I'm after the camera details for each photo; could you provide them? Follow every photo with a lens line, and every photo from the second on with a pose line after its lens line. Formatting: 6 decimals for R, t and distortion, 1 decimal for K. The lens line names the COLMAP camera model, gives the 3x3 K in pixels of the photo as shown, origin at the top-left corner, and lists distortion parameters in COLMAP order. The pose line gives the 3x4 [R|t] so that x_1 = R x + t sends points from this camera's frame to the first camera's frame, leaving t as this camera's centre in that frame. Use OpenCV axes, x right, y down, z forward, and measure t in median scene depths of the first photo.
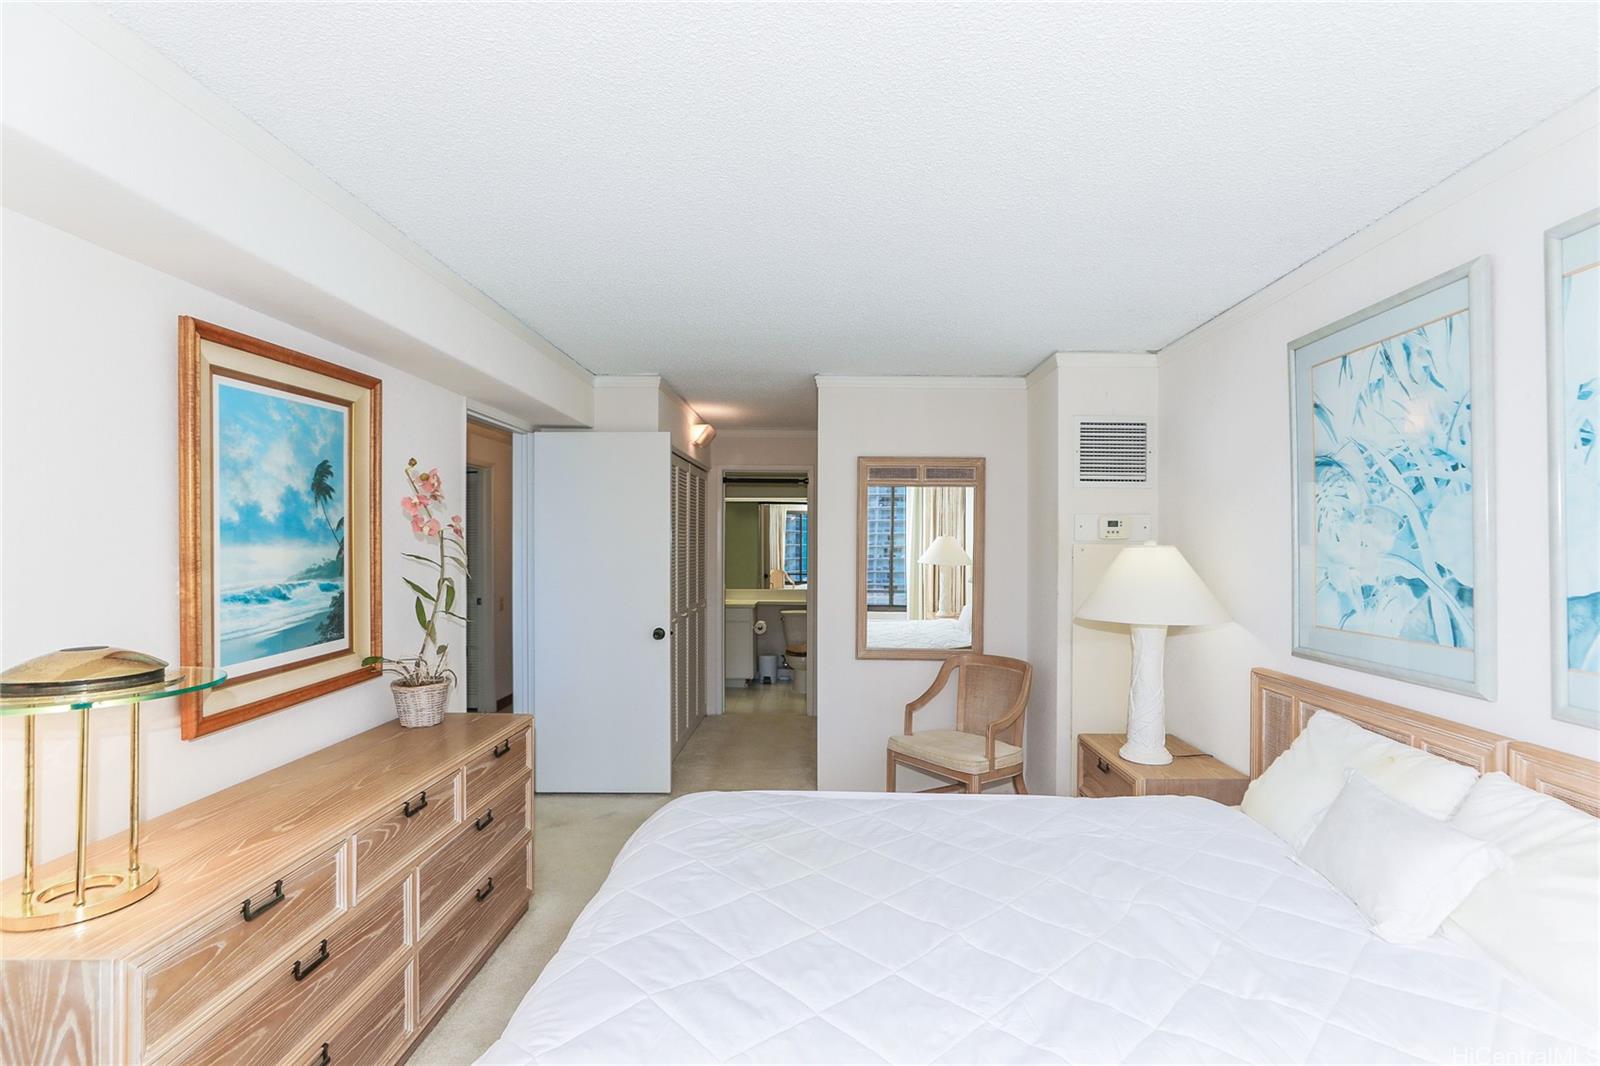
lens RADIAL K [[728.9, 0, 802.8], [0, 728.9, 538.7], [0, 0, 1]] dist [-0.025768, 0.012810]
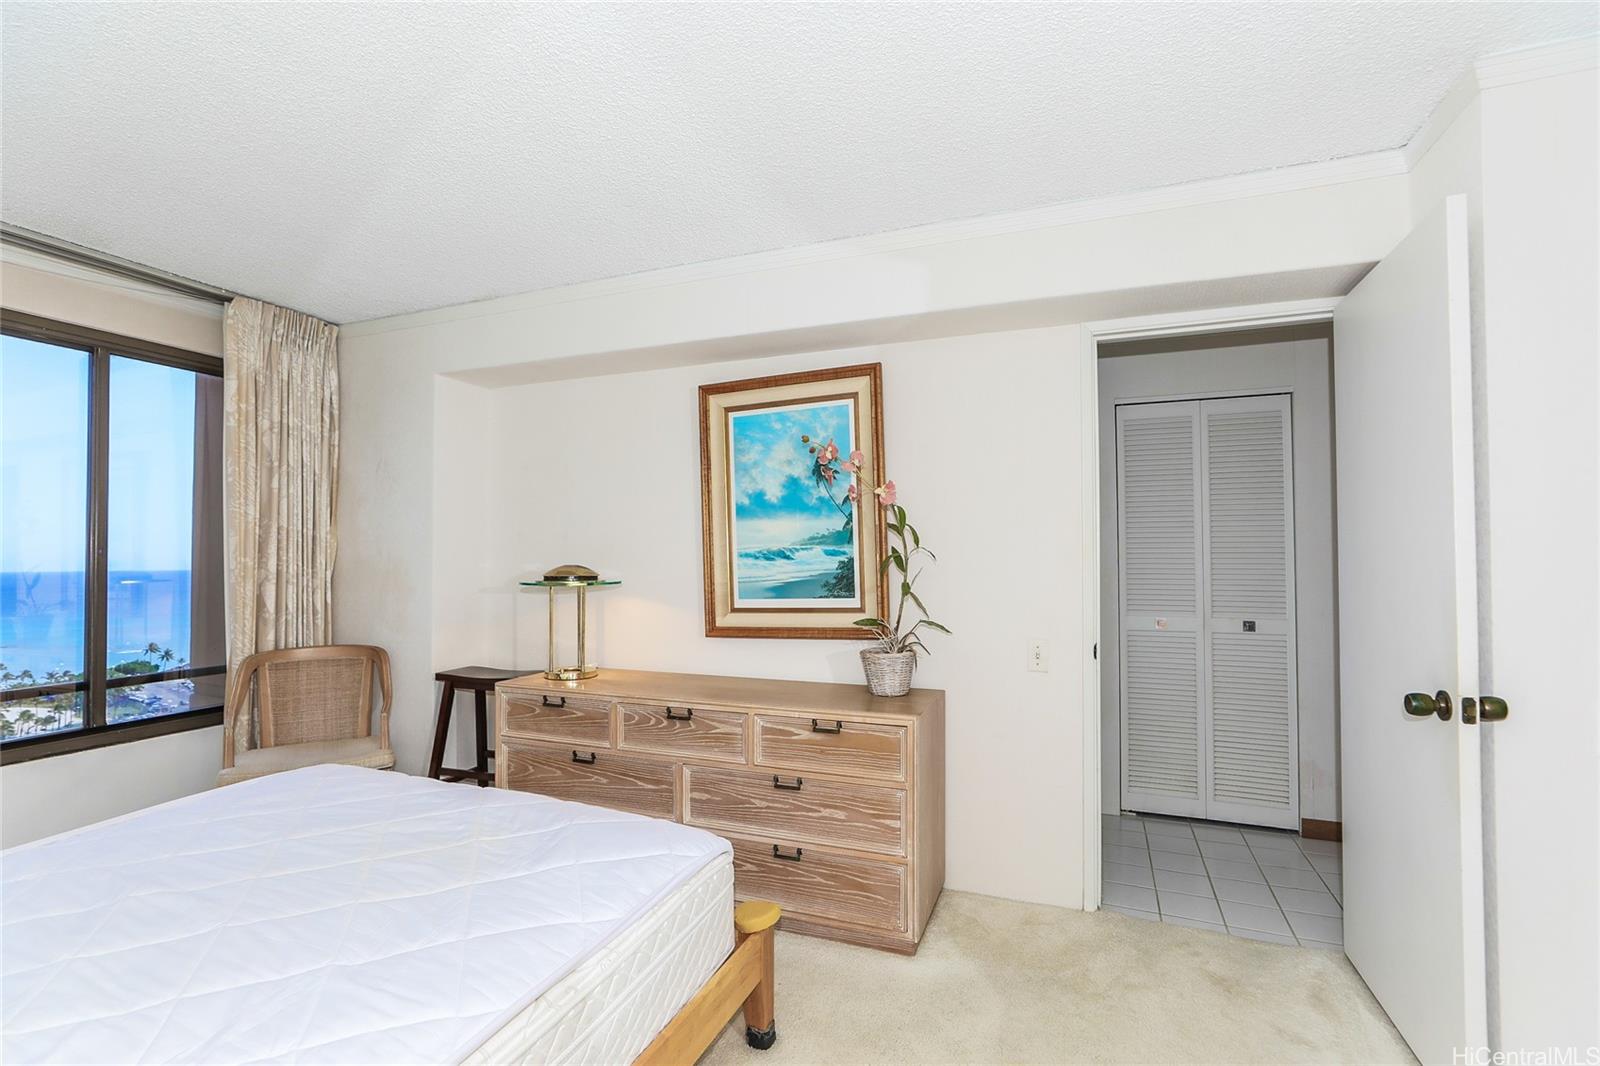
lens RADIAL K [[728.9, 0, 802.8], [0, 728.9, 538.7], [0, 0, 1]] dist [-0.025768, 0.012810]
pose [[-0.340236, -0.022141, -0.940079, 0.550514], [0.011075, 0.999559, -0.027550, 0.083509], [0.940275, -0.019785, -0.339841, 1.481541]]
